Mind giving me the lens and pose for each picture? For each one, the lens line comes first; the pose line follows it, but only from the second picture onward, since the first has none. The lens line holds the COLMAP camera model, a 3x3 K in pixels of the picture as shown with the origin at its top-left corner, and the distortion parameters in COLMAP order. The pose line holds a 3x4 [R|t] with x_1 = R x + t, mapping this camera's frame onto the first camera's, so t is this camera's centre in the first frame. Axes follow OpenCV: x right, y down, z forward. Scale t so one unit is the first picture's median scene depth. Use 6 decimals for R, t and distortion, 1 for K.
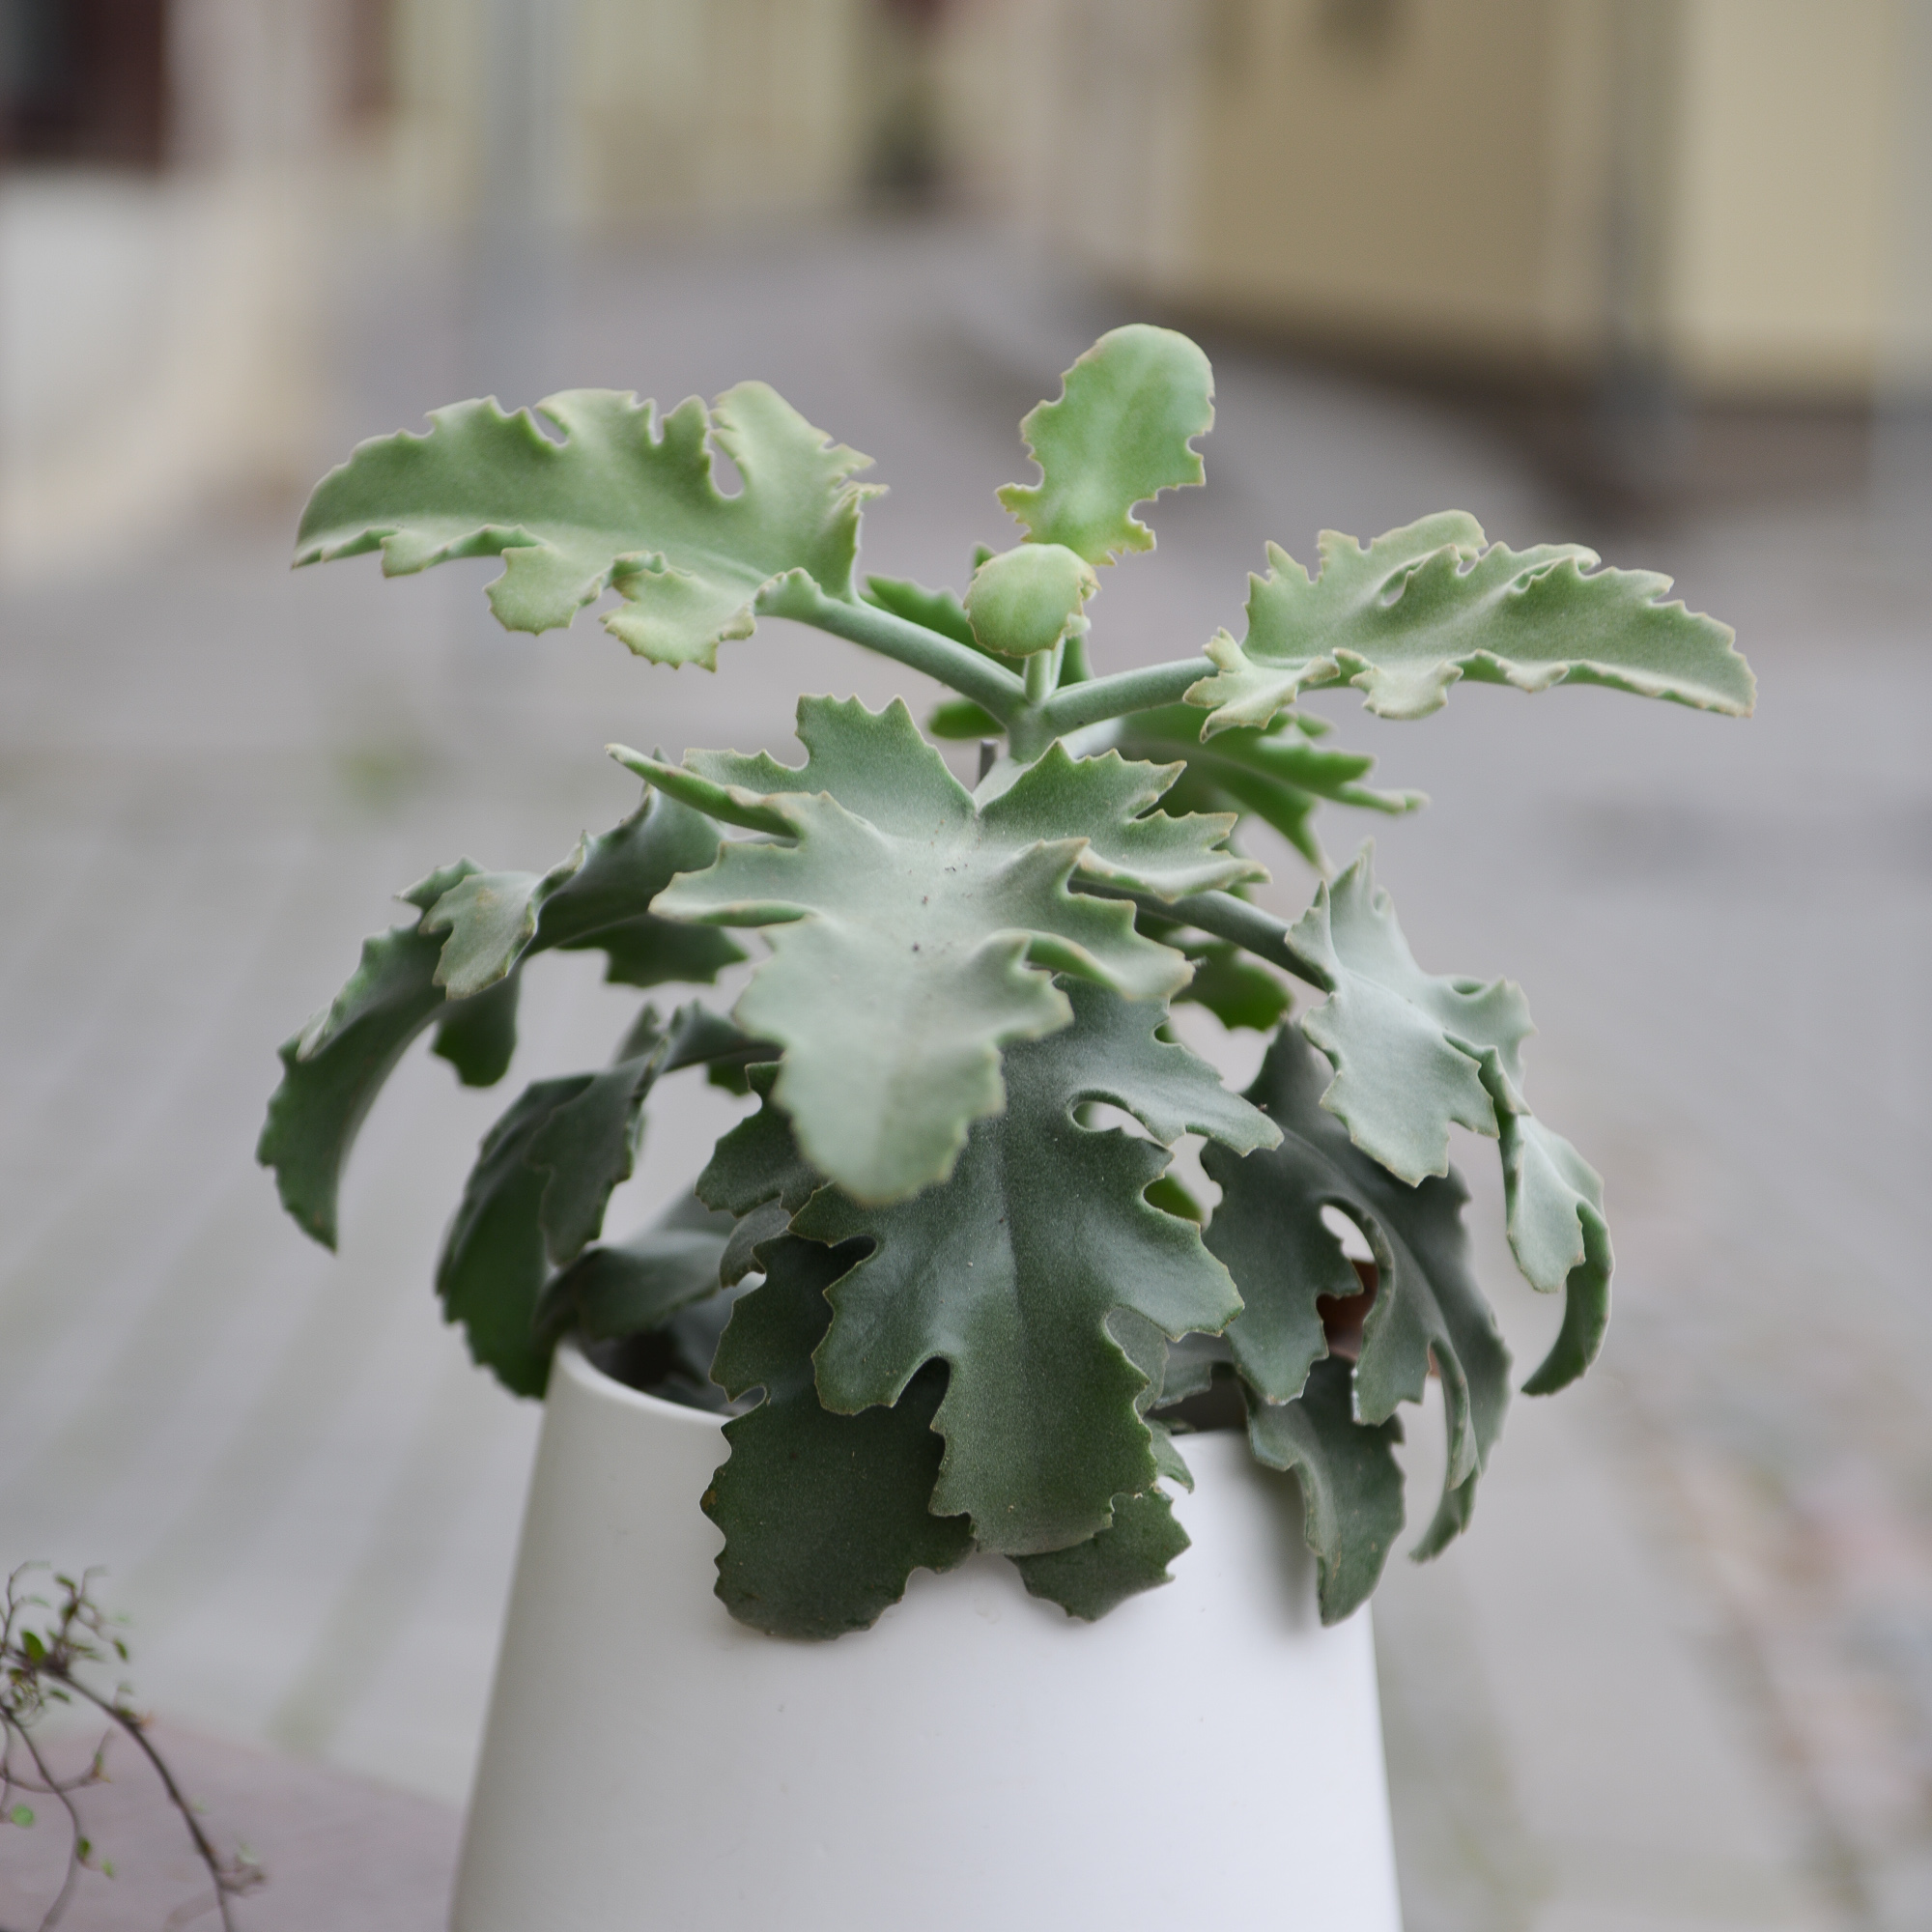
lens RADIAL K [[5904.1, 0, 972.5], [0, 5904.1, 1163.8], [0, 0, 1]] dist [0.019201, 0.132442]
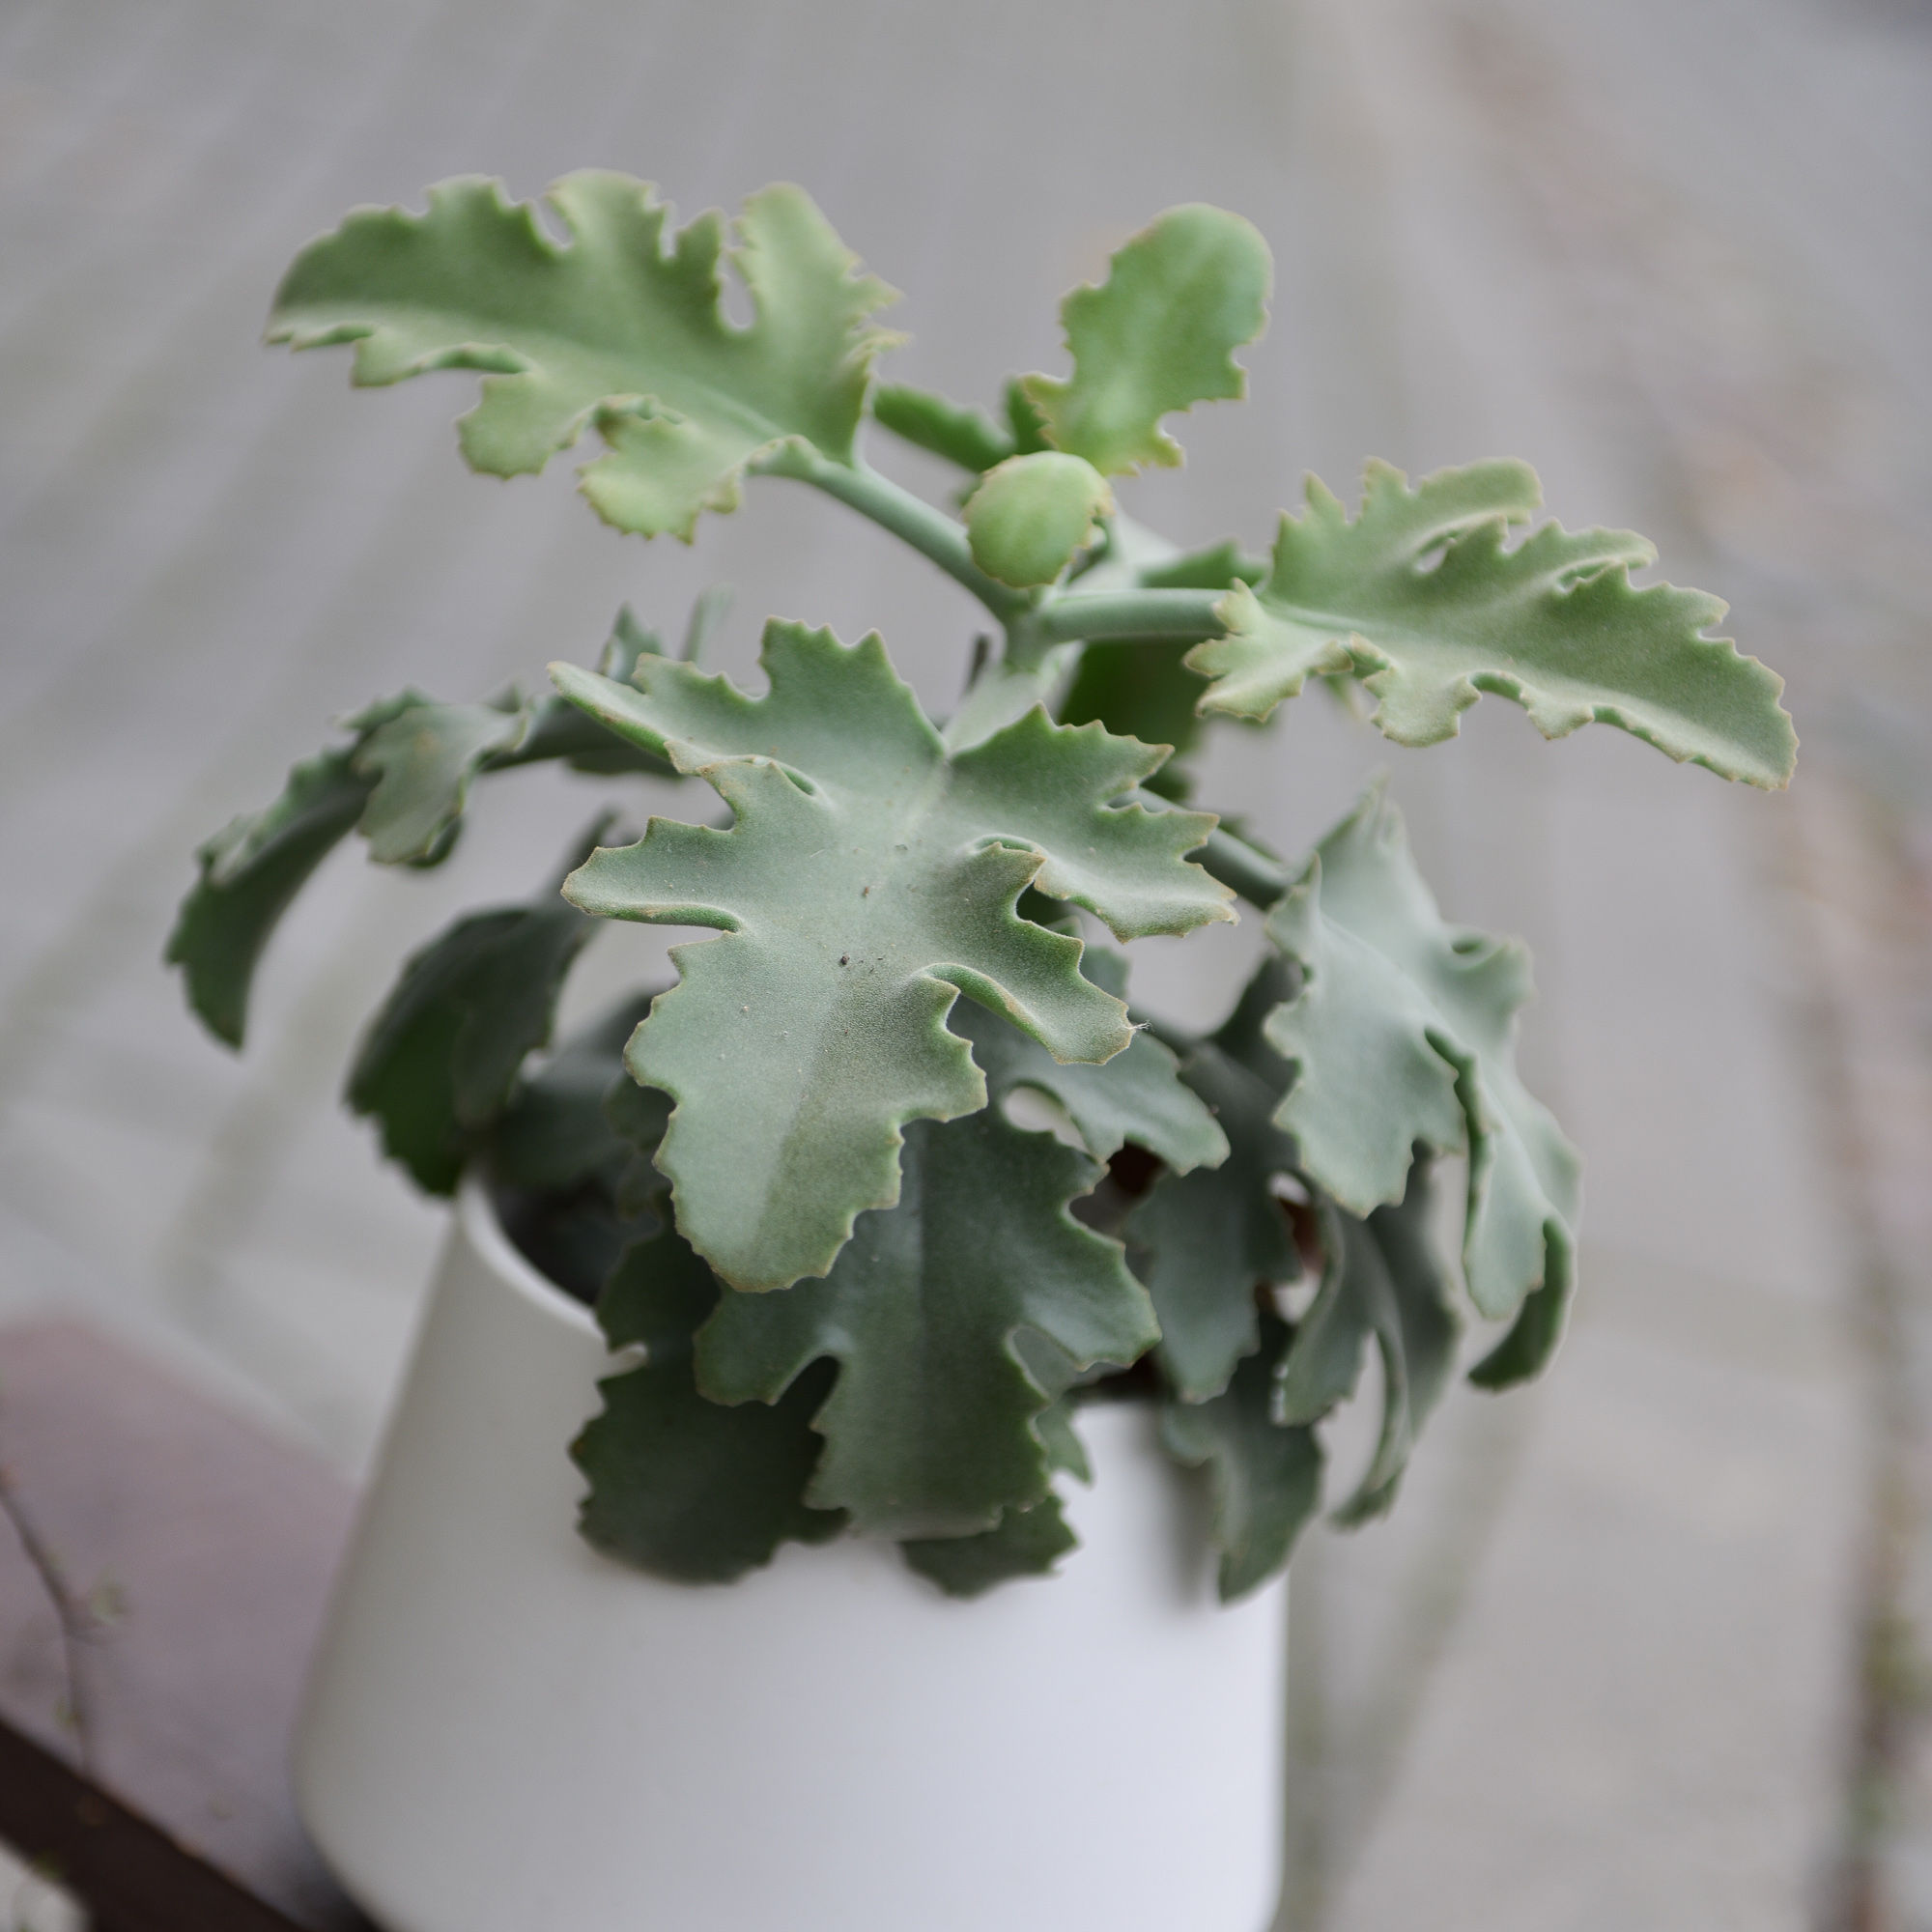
lens RADIAL K [[5904.1, 0, 972.5], [0, 5904.1, 1163.8], [0, 0, 1]] dist [0.019201, 0.132442]
pose [[0.992017, 0.124891, -0.017476, 0.028214], [-0.119793, 0.976553, 0.178868, -0.159872], [0.039406, -0.175347, 0.983718, 0.076817]]
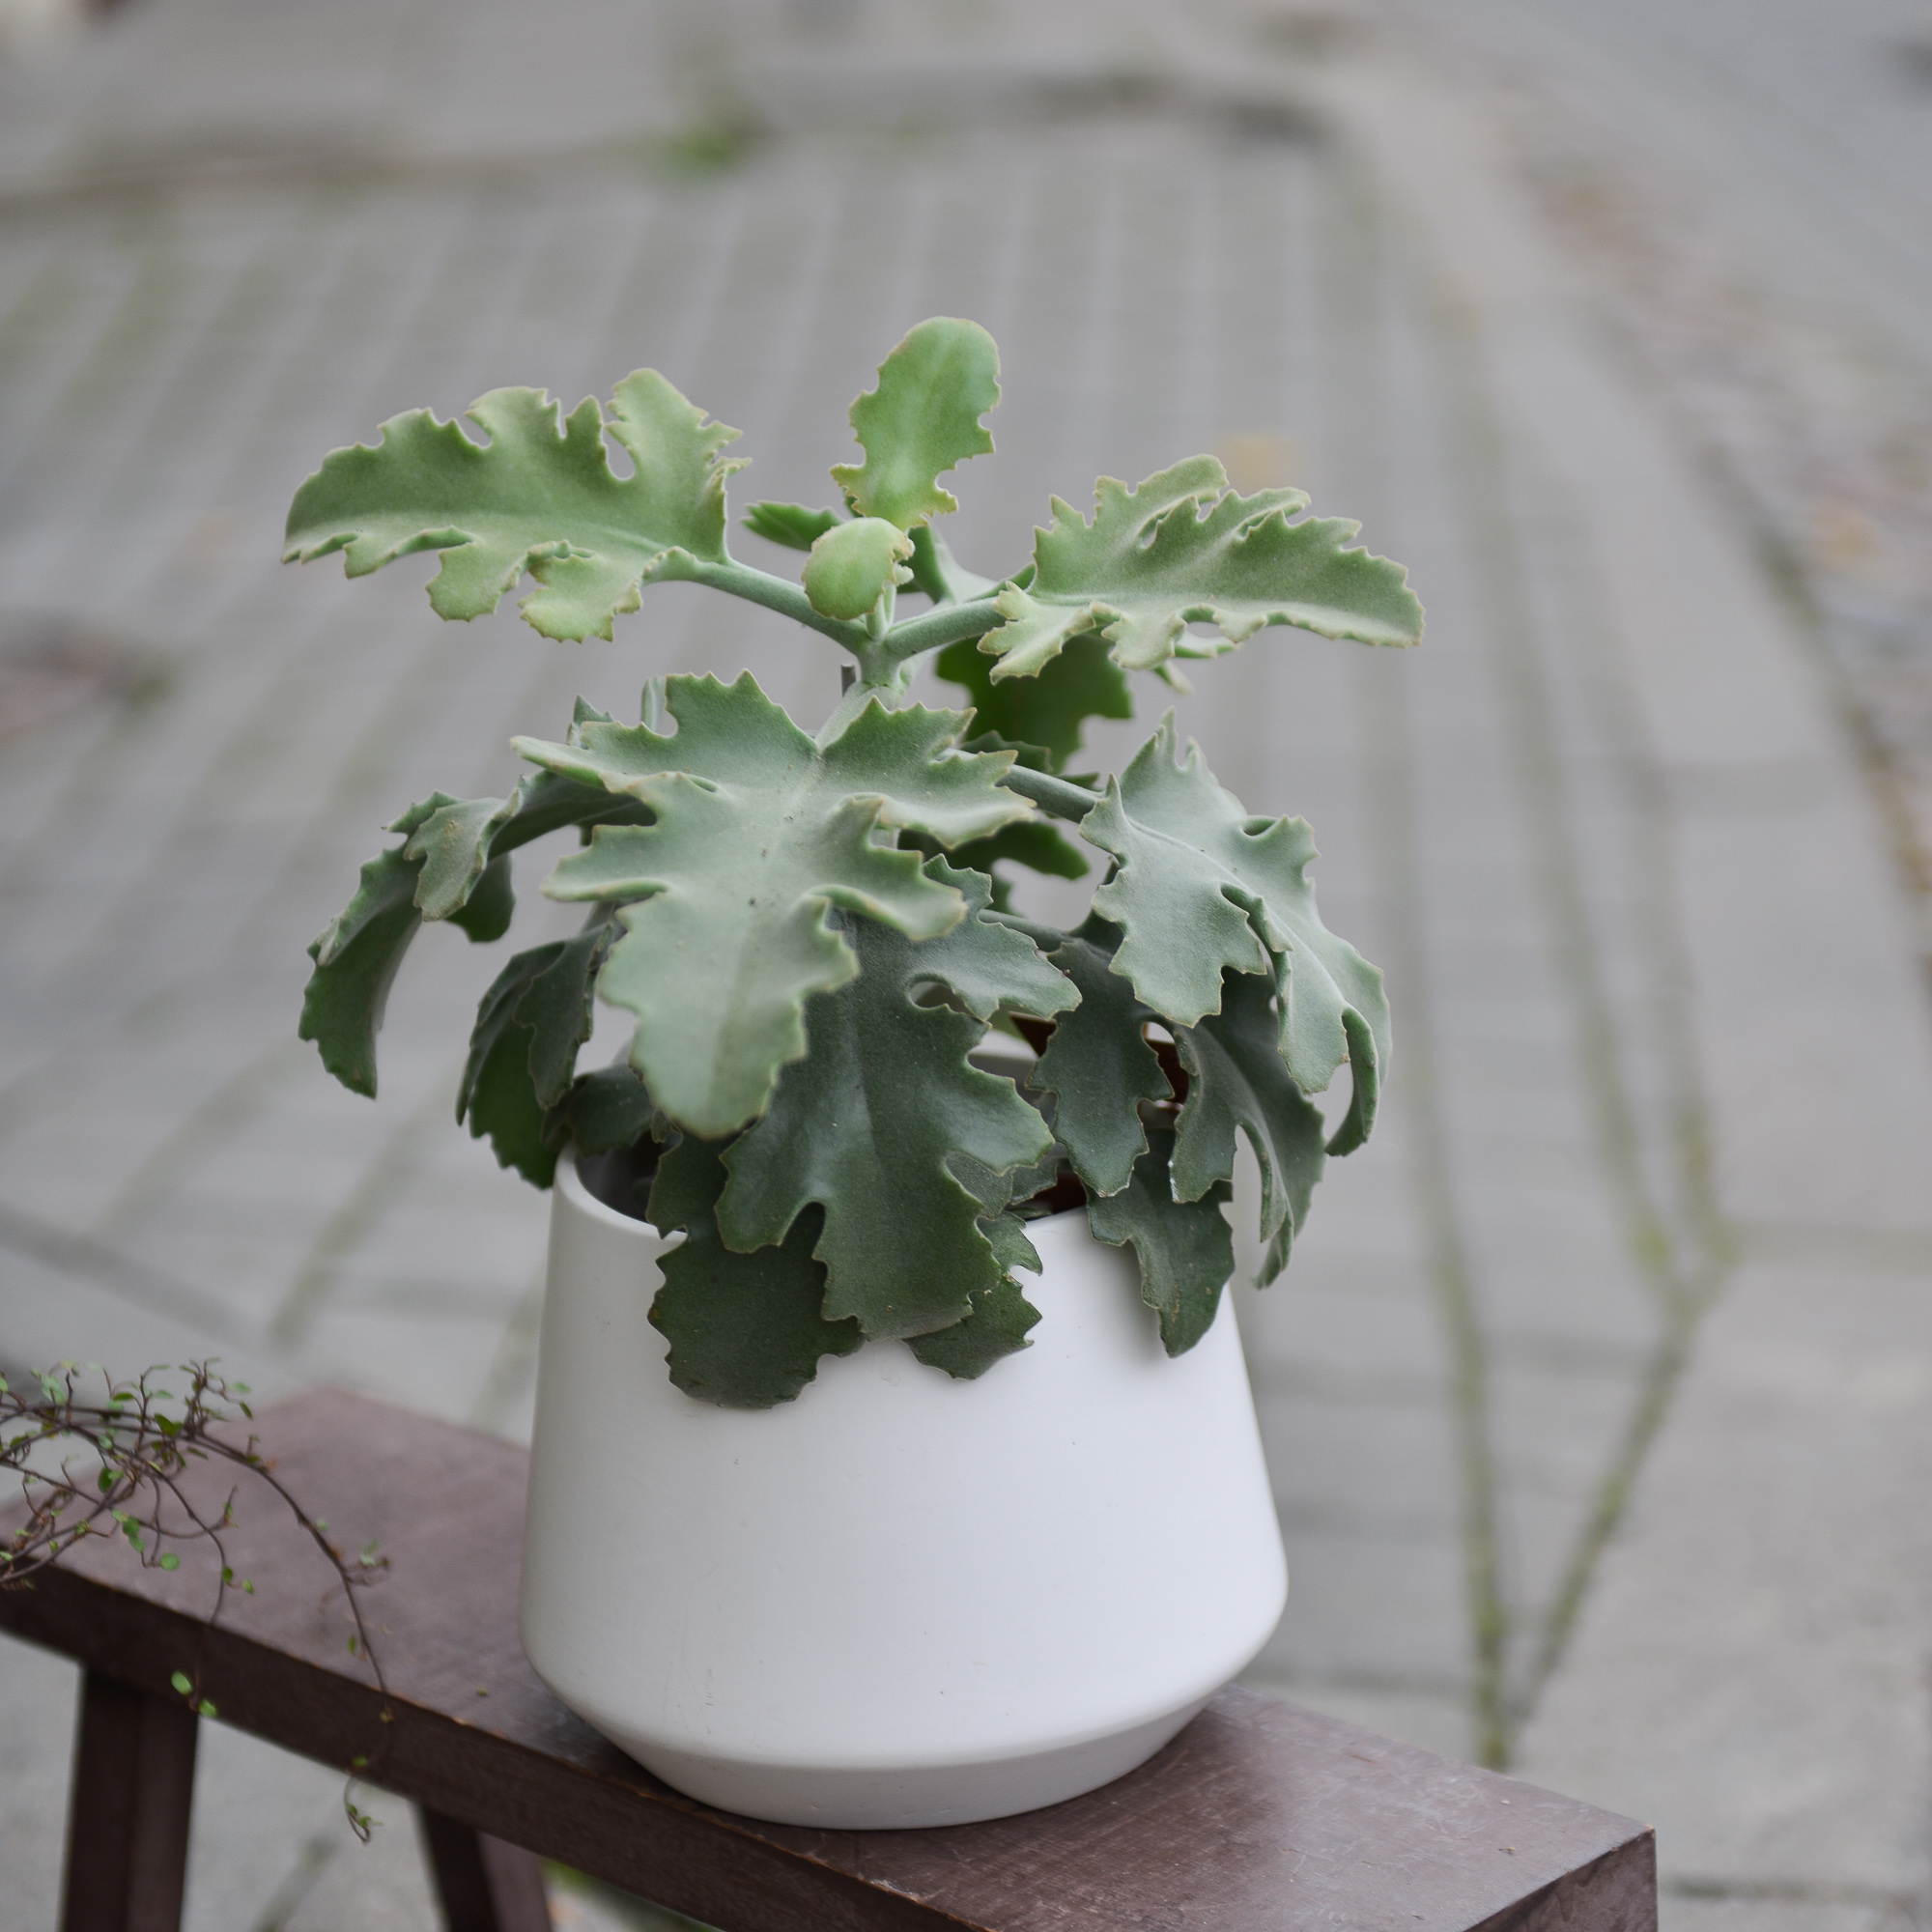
lens RADIAL K [[5937.1, 0, 966.0], [0, 5937.1, 966.0], [0, 0, 1]] dist [0.005651, -0.567124]
pose [[0.993380, -0.074752, -0.087230, 0.134129], [0.083513, 0.991321, 0.101529, -0.136411], [0.078884, -0.108141, 0.991001, -0.237237]]
